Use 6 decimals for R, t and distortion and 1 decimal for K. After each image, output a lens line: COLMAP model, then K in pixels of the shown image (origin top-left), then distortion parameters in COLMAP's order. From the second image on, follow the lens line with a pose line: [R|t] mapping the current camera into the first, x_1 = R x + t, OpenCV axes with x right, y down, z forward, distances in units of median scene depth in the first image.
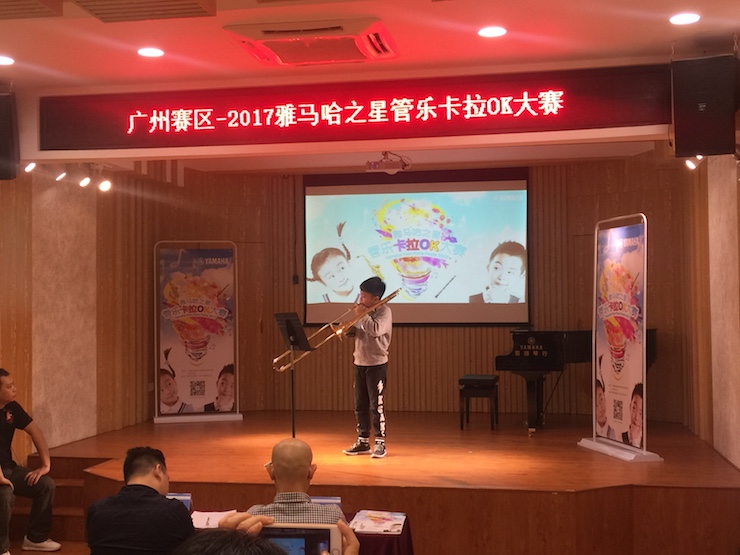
lens RADIAL K [[956.2, 0, 370.4], [0, 956.2, 279.6], [0, 0, 1]] dist [0.042520, 0.000000]
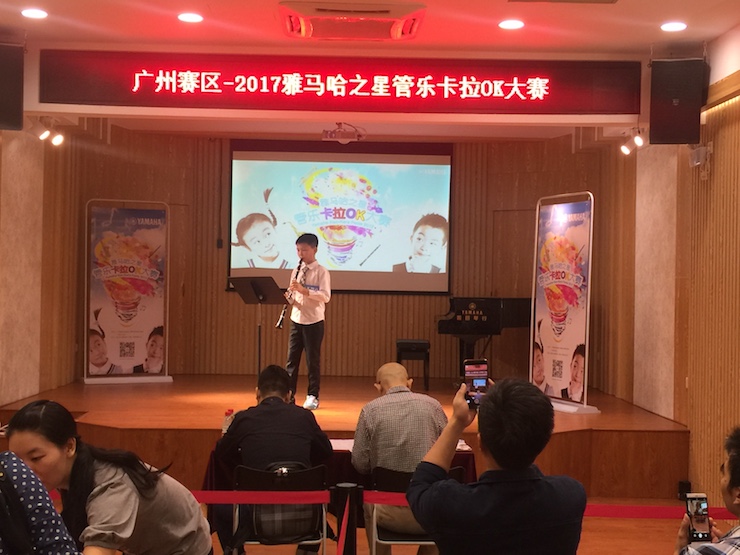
lens RADIAL K [[1032.0, 0, 369.8], [0, 1032.0, 276.2], [0, 0, 1]] dist [0.040946, 0.000000]
pose [[0.979993, 0.027861, 0.197073, -0.150953], [-0.031418, 0.999395, 0.014946, 0.014327], [-0.196537, -0.020839, 0.980275, -0.095933]]
